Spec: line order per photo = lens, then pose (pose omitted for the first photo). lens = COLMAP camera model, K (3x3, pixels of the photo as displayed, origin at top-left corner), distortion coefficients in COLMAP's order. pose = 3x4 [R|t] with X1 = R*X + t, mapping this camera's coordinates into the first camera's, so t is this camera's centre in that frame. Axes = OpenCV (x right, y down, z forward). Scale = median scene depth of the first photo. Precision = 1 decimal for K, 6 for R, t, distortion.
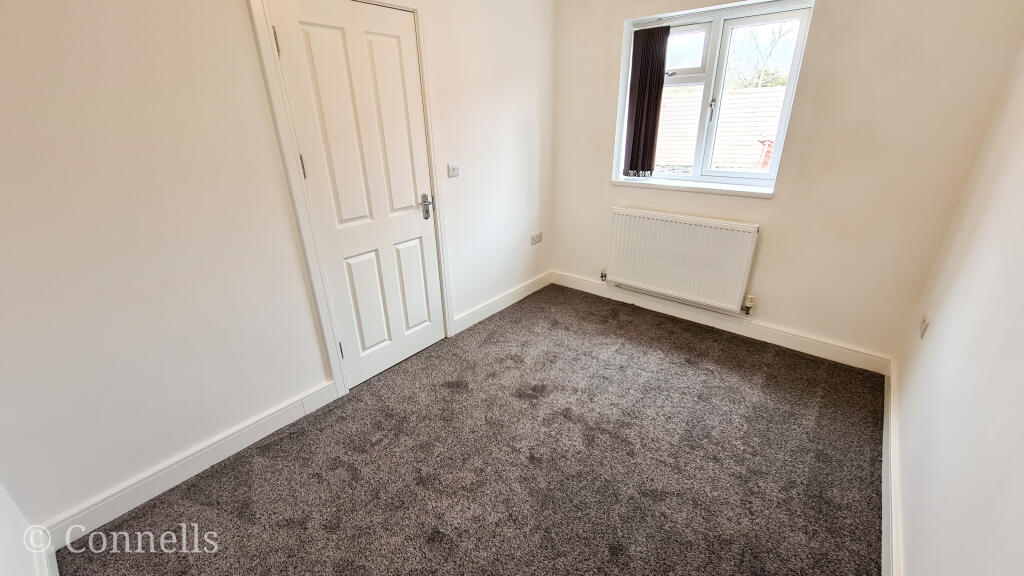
lens RADIAL K [[414.6, 0, 512.0], [0, 414.6, 288.0], [0, 0, 1]] dist [0.001269, -0.000152]
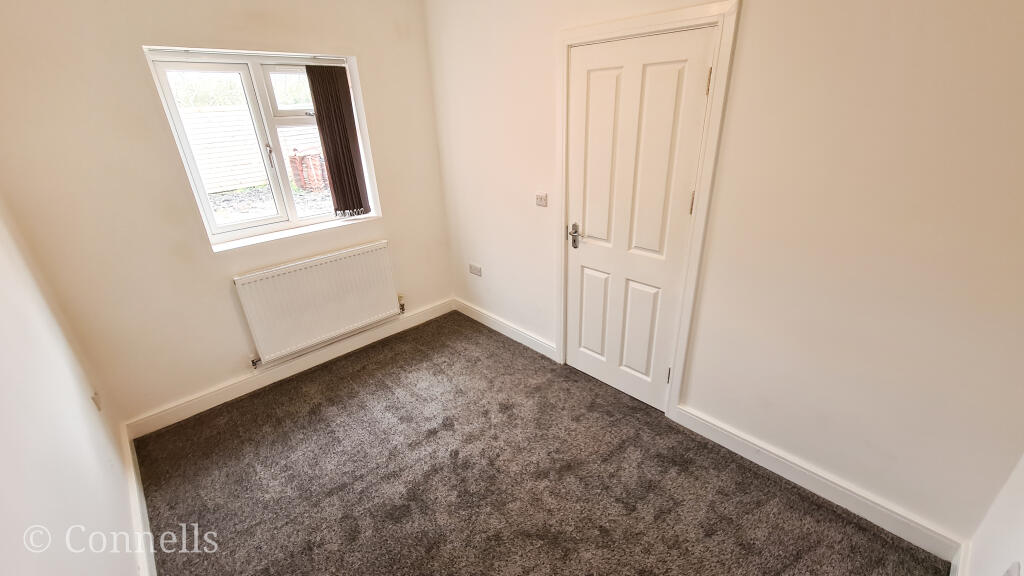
lens RADIAL K [[414.6, 0, 512.0], [0, 414.6, 288.0], [0, 0, 1]] dist [0.001269, -0.000152]
pose [[0.099975, -0.350367, 0.931261, -0.543952], [0.448301, 0.851429, 0.272205, -0.196586], [-0.888274, 0.390272, 0.242191, 0.451274]]
